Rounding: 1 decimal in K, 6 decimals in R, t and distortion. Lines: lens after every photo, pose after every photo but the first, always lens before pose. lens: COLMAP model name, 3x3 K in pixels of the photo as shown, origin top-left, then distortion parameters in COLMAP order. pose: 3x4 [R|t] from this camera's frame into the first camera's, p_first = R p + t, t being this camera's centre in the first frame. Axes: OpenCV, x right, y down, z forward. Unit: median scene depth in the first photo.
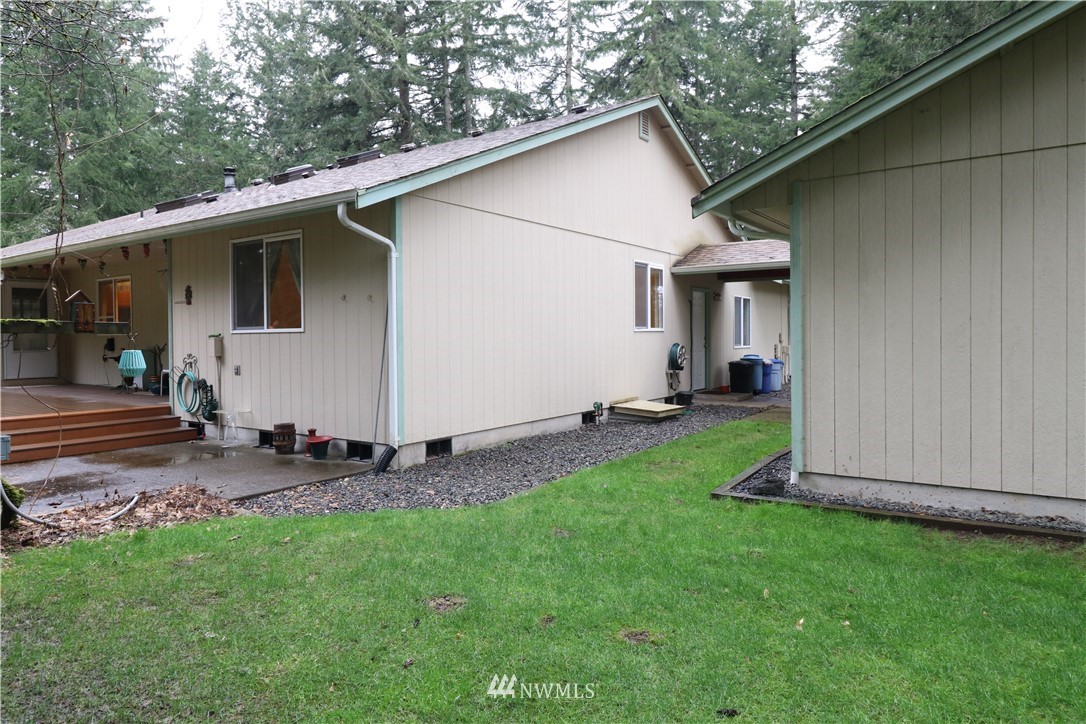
lens RADIAL K [[690.4, 0, 535.7], [0, 690.4, 346.6], [0, 0, 1]] dist [-0.001246, -0.000766]
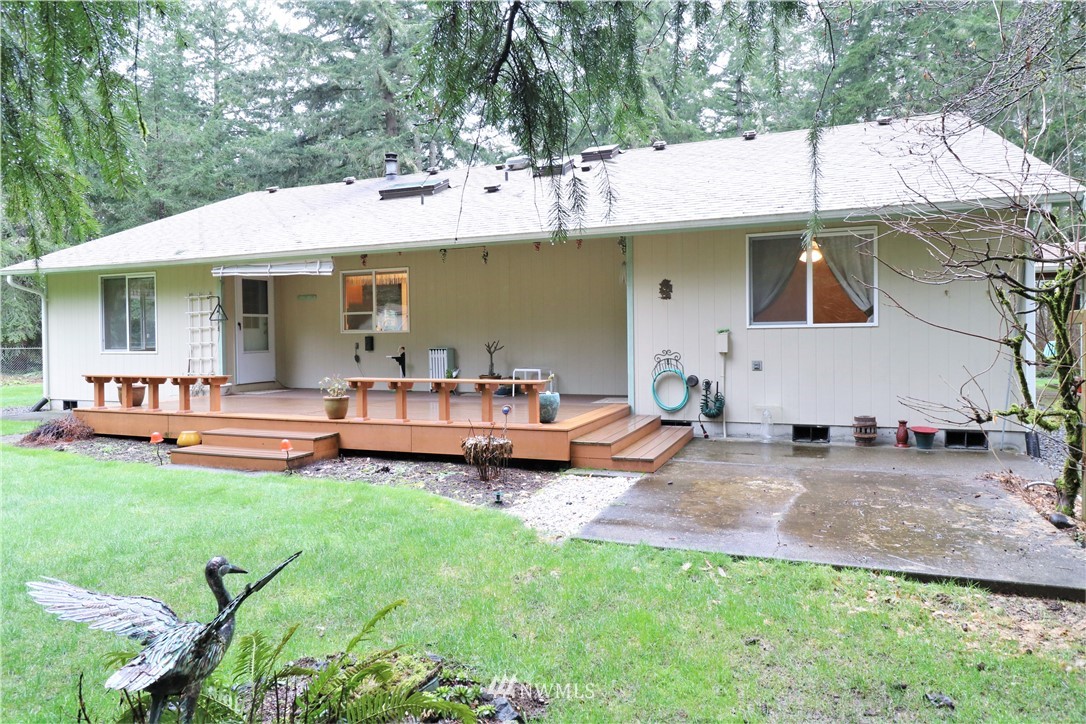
lens RADIAL K [[690.4, 0, 535.7], [0, 690.4, 346.6], [0, 0, 1]] dist [-0.001246, -0.000766]
pose [[0.971681, -0.010384, 0.236070, -0.967927], [0.009717, 0.999945, 0.003992, -0.000100], [-0.236098, -0.001585, 0.971728, 0.123400]]
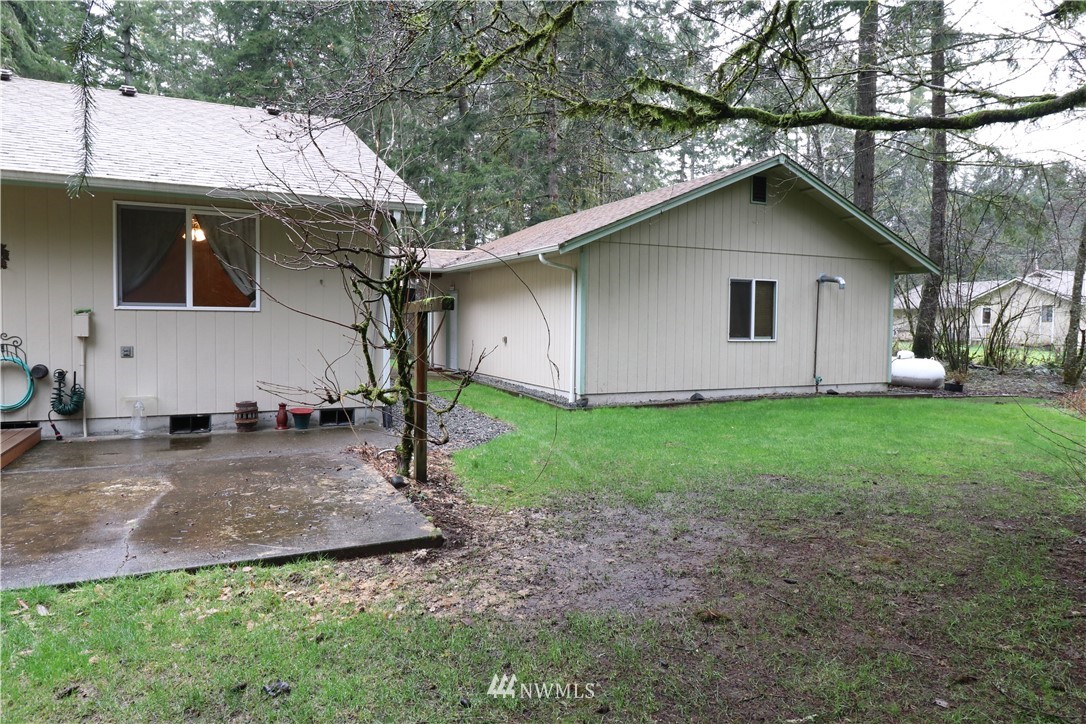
lens RADIAL K [[690.4, 0, 535.7], [0, 690.4, 346.6], [0, 0, 1]] dist [-0.001246, -0.000766]
pose [[0.492762, -0.020399, 0.869925, -0.929458], [-0.005513, 0.999632, 0.026563, 0.001524], [-0.870147, -0.017885, 0.492468, 0.133097]]
